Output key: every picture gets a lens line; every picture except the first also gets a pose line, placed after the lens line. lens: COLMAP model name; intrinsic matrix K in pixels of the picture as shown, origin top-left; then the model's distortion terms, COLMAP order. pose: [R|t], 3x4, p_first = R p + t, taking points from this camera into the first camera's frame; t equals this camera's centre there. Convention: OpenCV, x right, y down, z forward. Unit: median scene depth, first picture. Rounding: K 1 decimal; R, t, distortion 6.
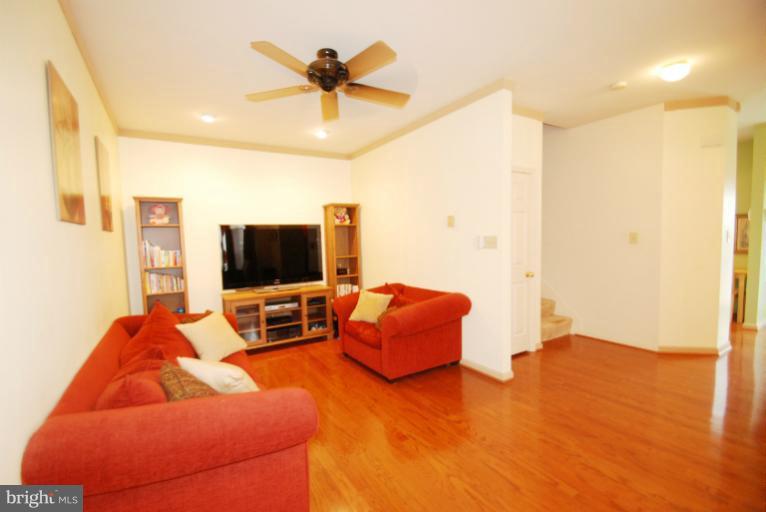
lens RADIAL K [[333.6, 0, 370.2], [0, 333.6, 259.7], [0, 0, 1]] dist [0.003382, 0.000188]
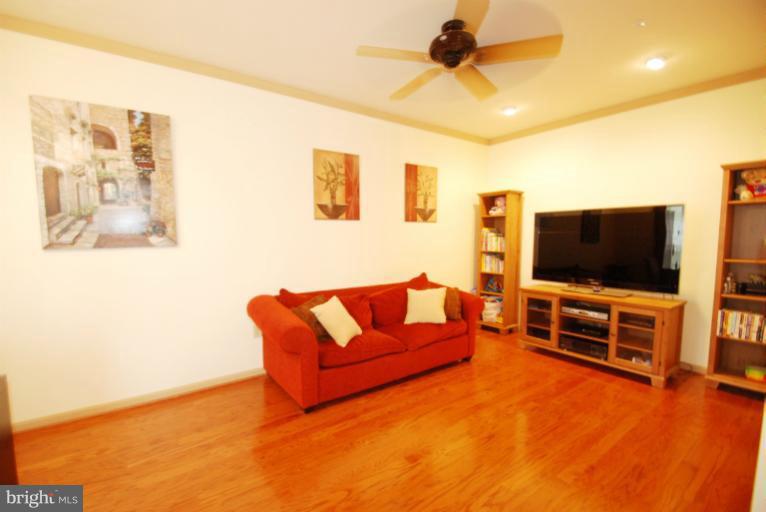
lens RADIAL K [[334.6, 0, 368.6], [0, 334.6, 262.6], [0, 0, 1]] dist [0.023627, -0.024596]
pose [[0.089879, 0.105764, -0.990321, 0.480673], [-0.063552, 0.992928, 0.100274, -0.026771], [0.993923, 0.053924, 0.095965, 0.416923]]
